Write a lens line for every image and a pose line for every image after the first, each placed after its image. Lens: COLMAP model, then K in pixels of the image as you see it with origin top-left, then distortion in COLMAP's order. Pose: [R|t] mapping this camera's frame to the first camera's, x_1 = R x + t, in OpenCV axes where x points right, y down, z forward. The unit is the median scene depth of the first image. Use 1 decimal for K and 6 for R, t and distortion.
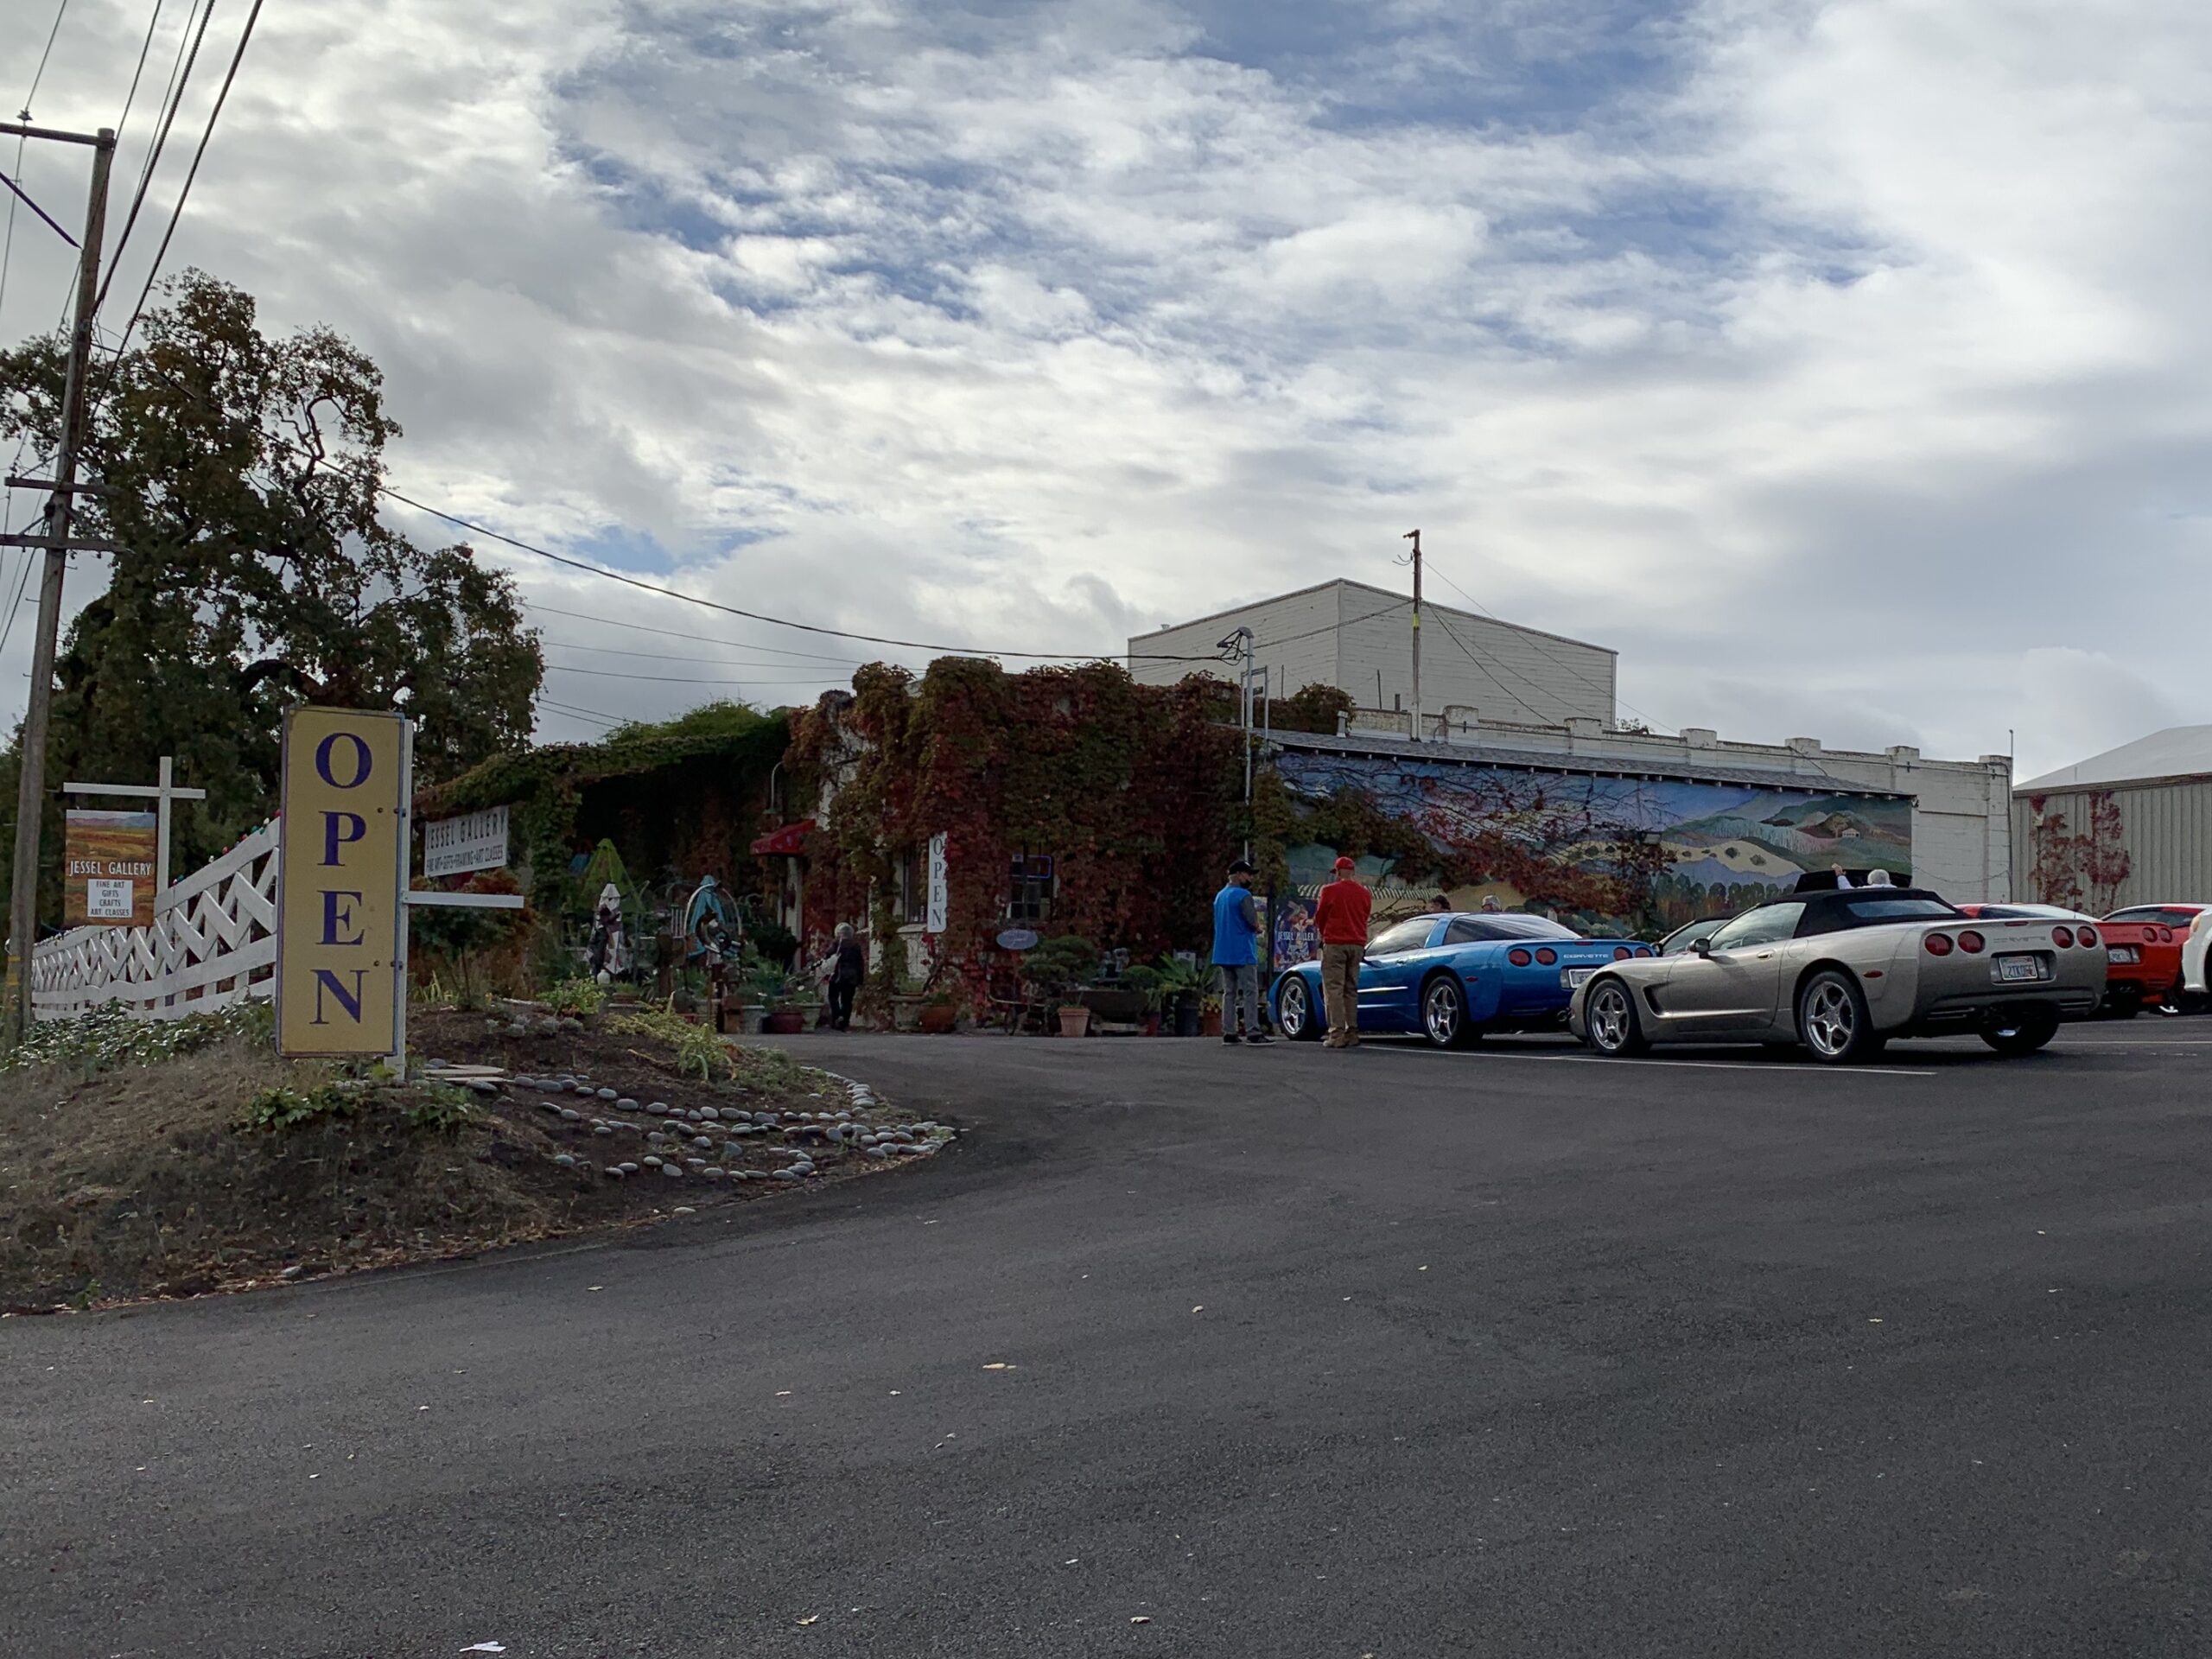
lens RADIAL K [[1633.6, 0, 1109.9], [0, 1633.6, 826.1], [0, 0, 1]] dist [0.011897, -0.017538]
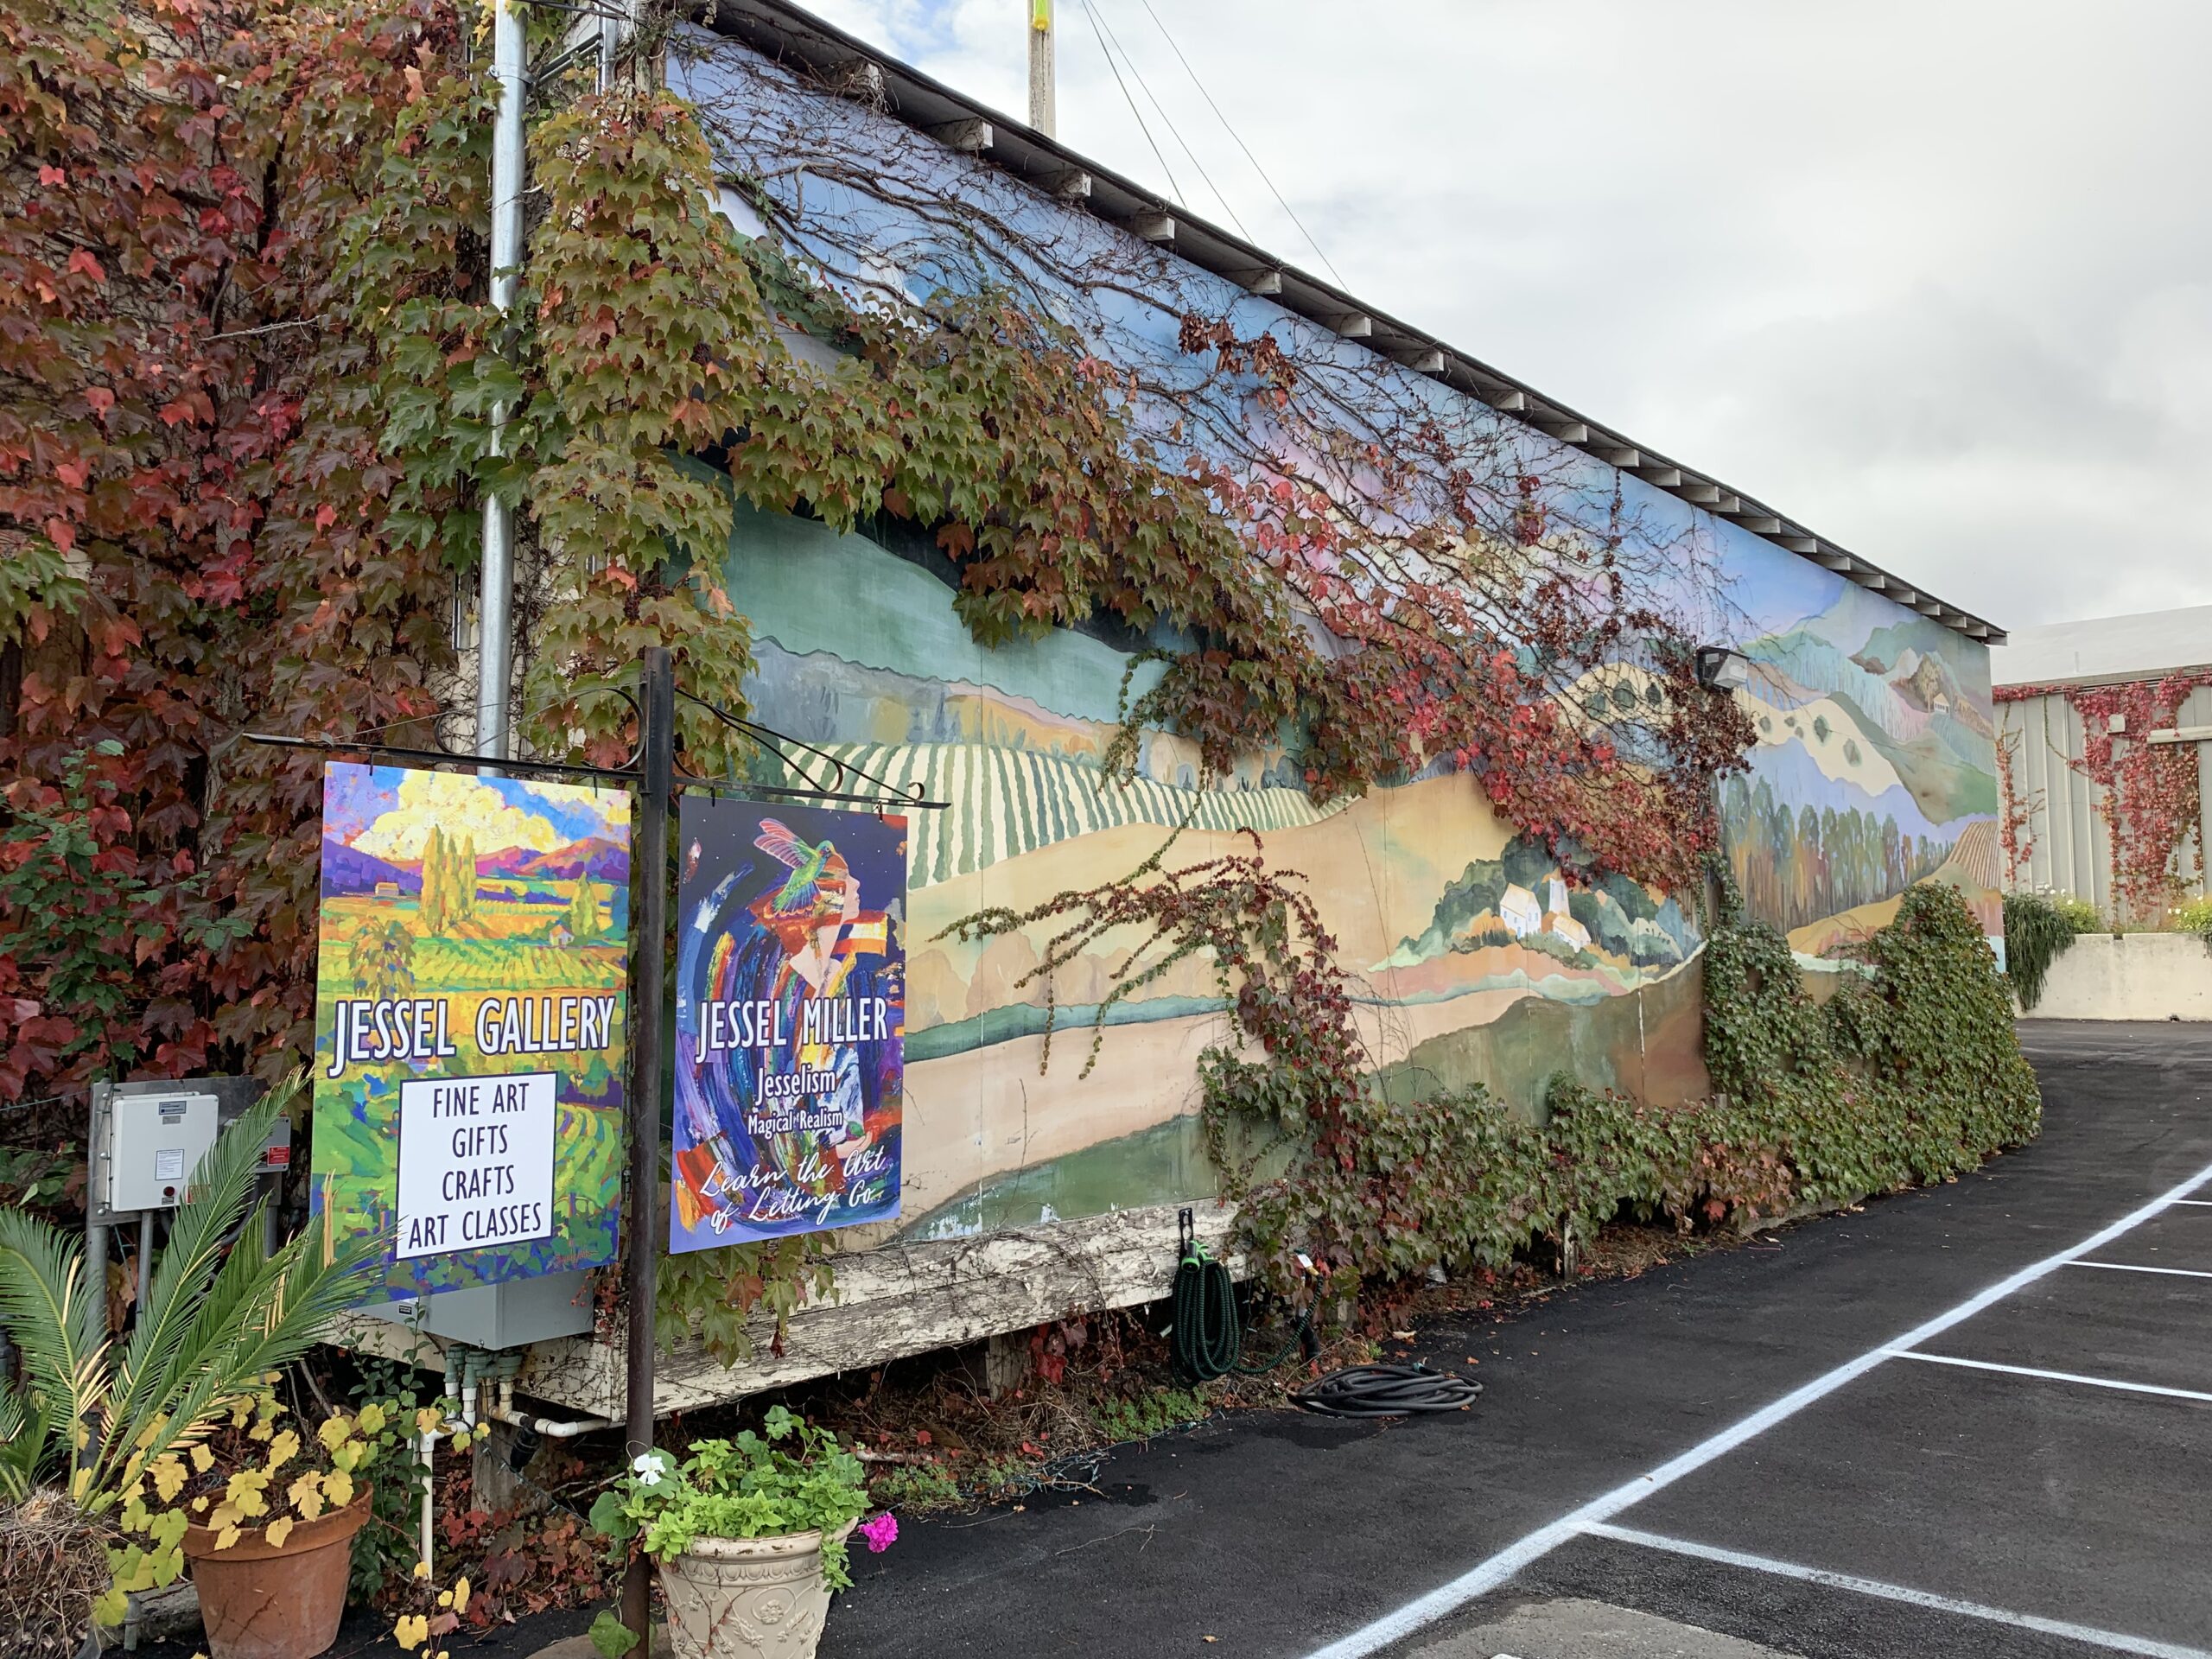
lens RADIAL K [[1633.6, 0, 1094.4], [0, 1633.6, 821.3], [0, 0, 1]] dist [0.011897, -0.017538]
pose [[0.908506, 0.001299, 0.417870, 0.063569], [-0.000126, 0.999996, -0.002835, 0.041974], [-0.417872, 0.002523, 0.908502, 0.751747]]
